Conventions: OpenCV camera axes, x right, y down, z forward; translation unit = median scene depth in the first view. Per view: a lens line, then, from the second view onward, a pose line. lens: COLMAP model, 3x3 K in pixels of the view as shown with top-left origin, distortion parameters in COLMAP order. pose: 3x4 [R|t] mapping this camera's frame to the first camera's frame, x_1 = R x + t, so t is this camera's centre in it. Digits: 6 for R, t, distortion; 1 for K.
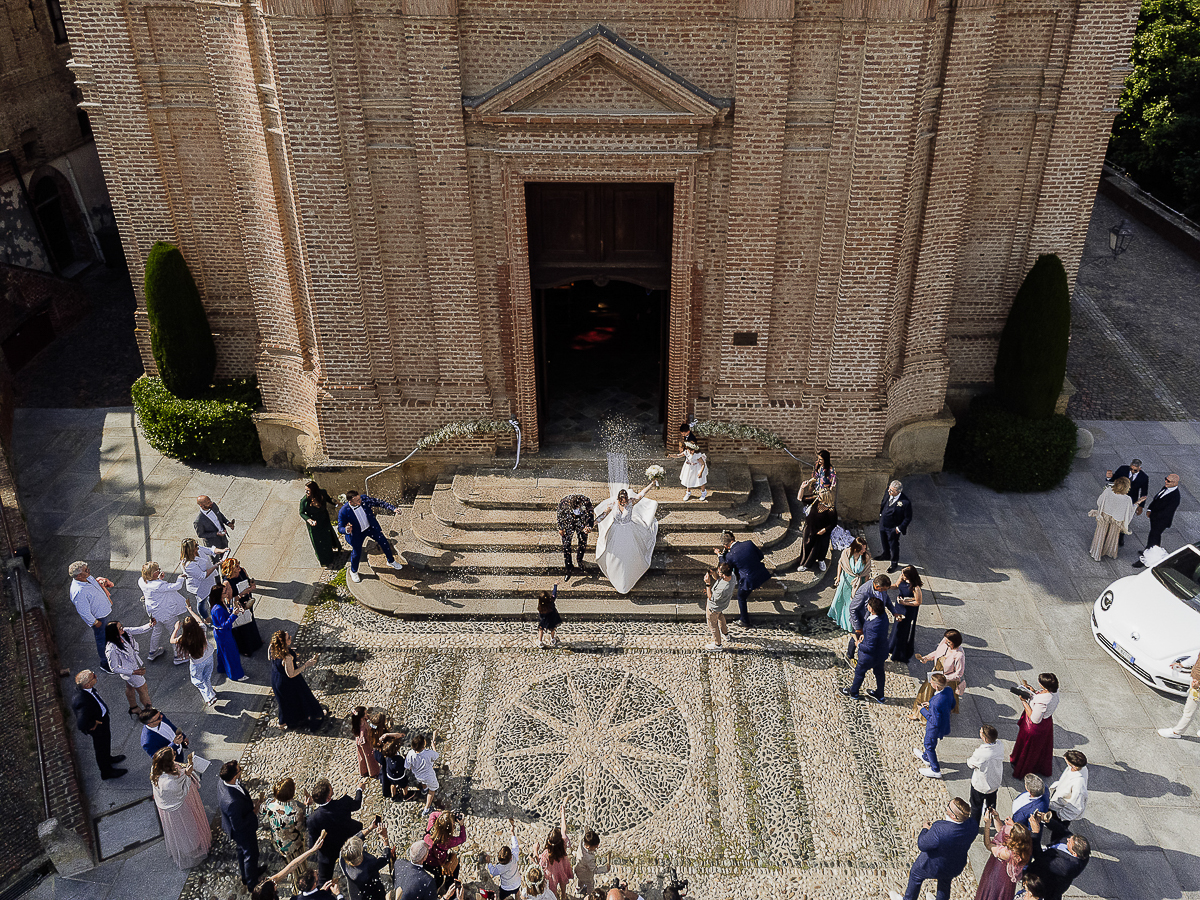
lens RADIAL K [[902.9, 0, 636.3], [0, 902.9, 347.1], [0, 0, 1]] dist [0.004799, -0.002127]
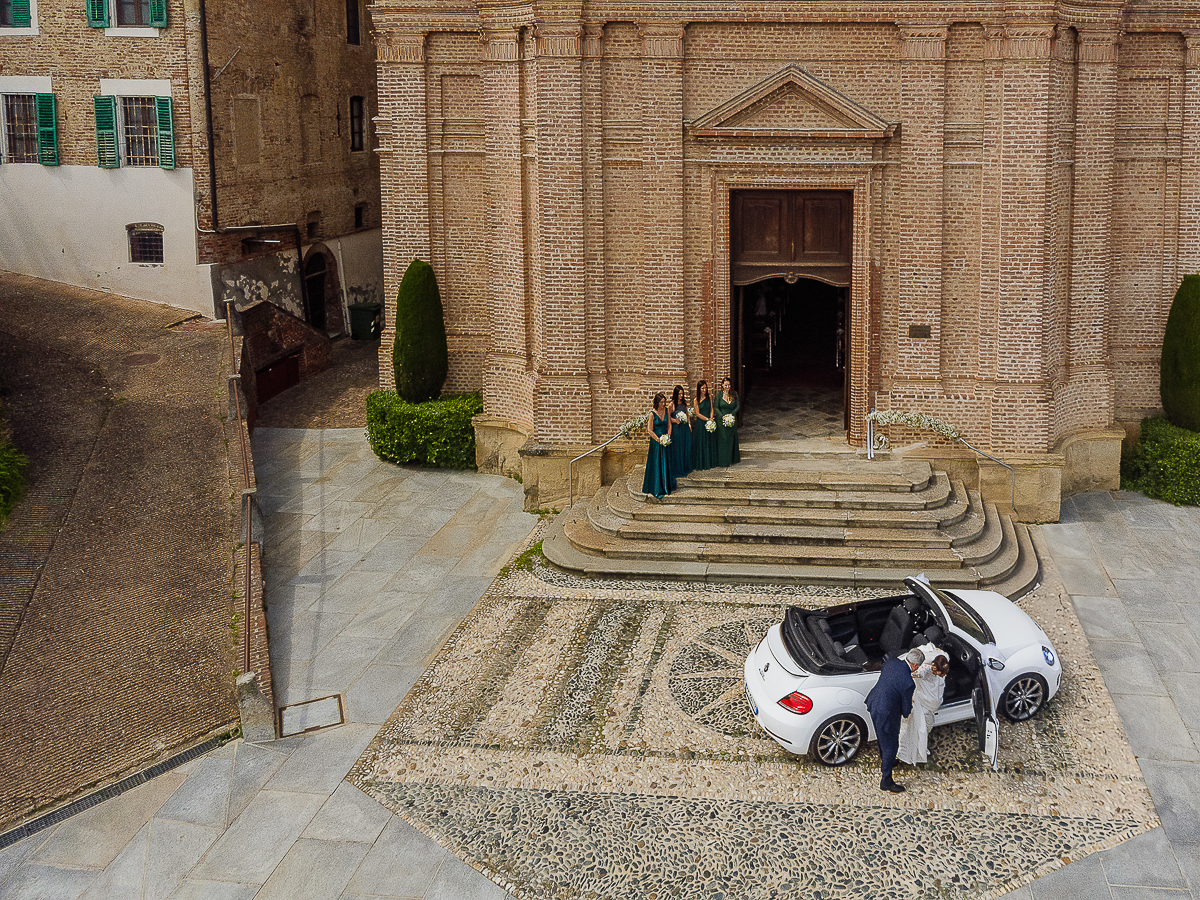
lens RADIAL K [[905.6, 0, 816.8], [0, 905.6, 216.2], [0, 0, 1]] dist [-0.004160, 0.003378]
pose [[0.999163, 0.004083, -0.040693, 0.043106], [-0.018188, 0.935554, -0.352715, 0.280946], [0.036631, 0.353160, 0.934845, -0.115405]]
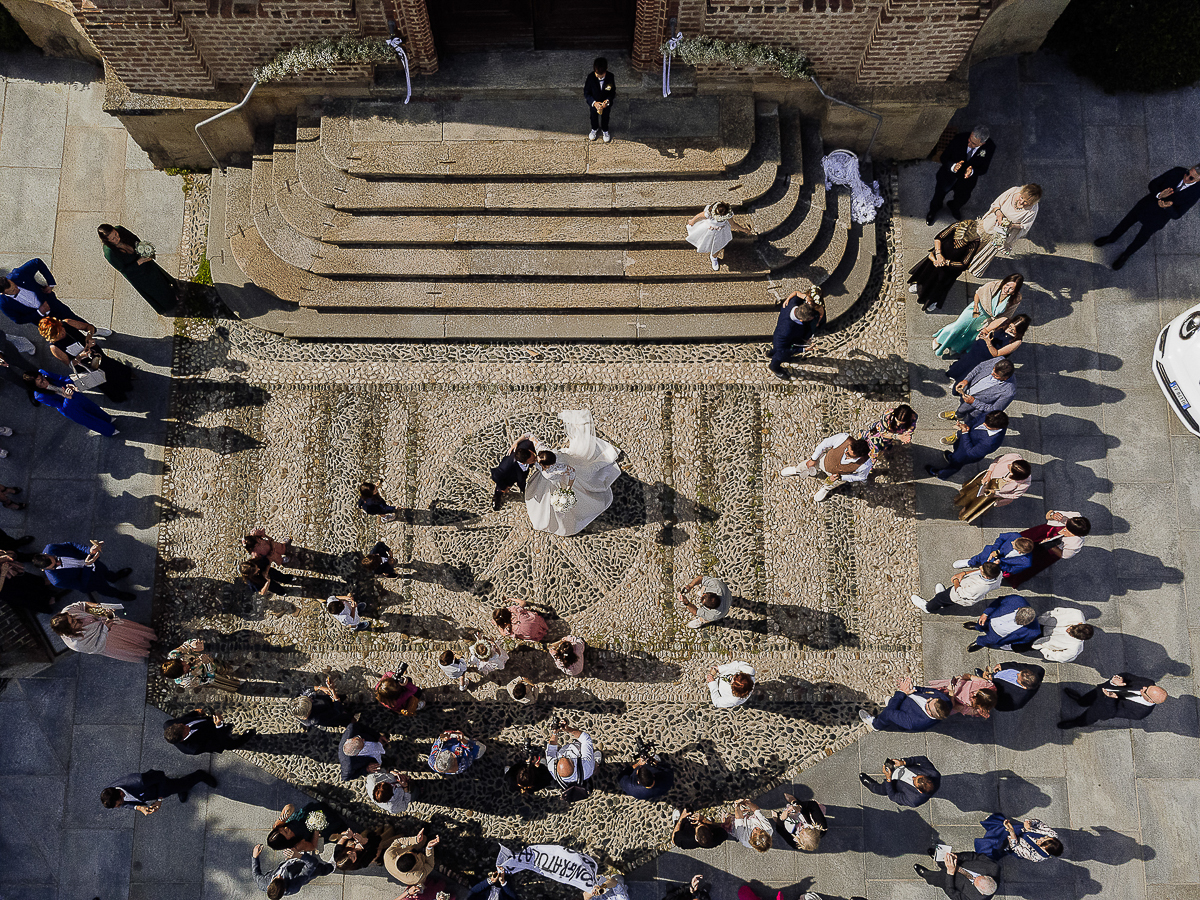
lens RADIAL K [[918.7, 0, 577.1], [0, 918.7, 537.2], [0, 0, 1]] dist [0.047119, -0.046239]
pose [[0.999916, -0.002068, -0.012759, 0.001897], [0.011266, 0.623305, 0.781898, -0.238822], [0.006335, -0.781976, 0.623276, 0.359030]]
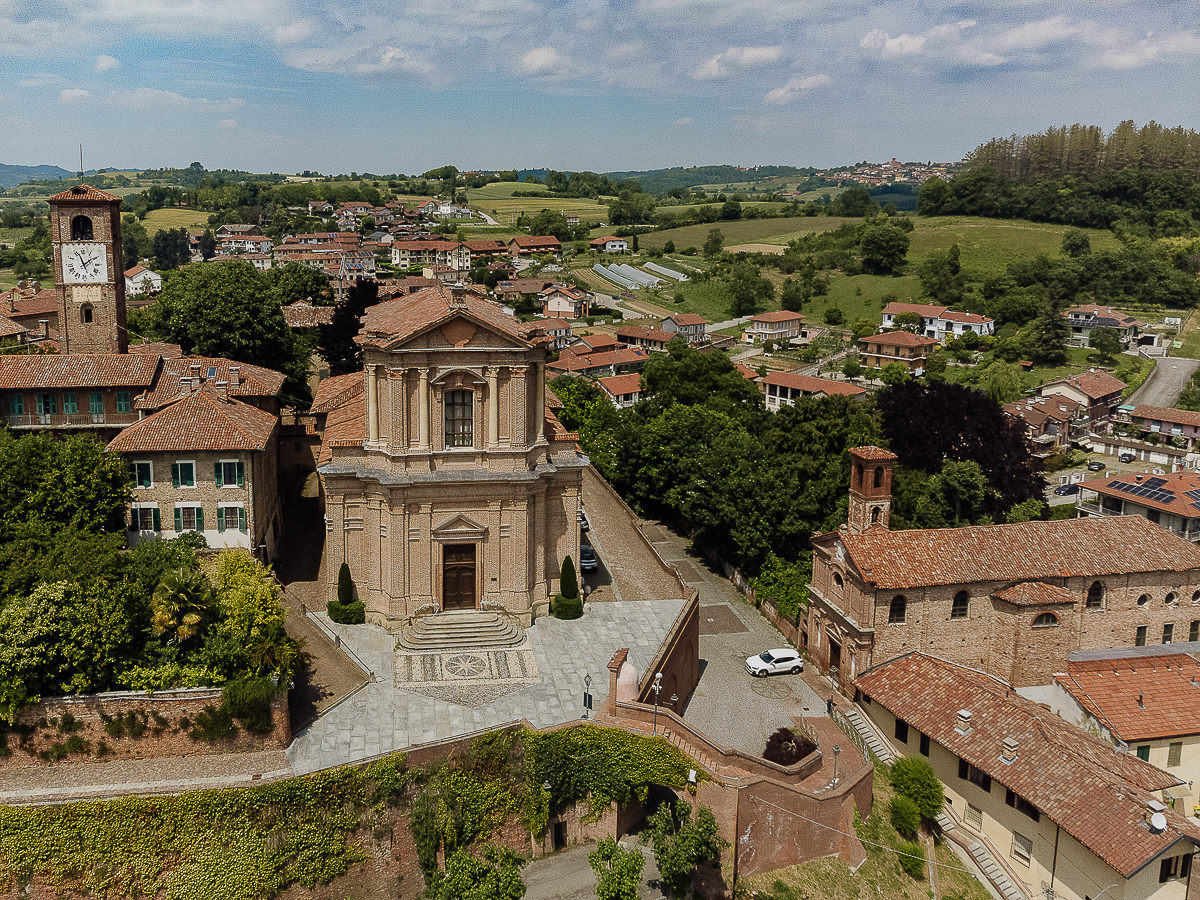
lens RADIAL K [[854.2, 0, 490.6], [0, 854.2, 357.9], [0, 0, 1]] dist [0.009627, -0.002319]
pose [[0.993927, -0.017341, 0.108662, -0.337821], [0.050904, 0.947945, -0.314338, 0.287495], [-0.097555, 0.317961, 0.943072, -3.372214]]
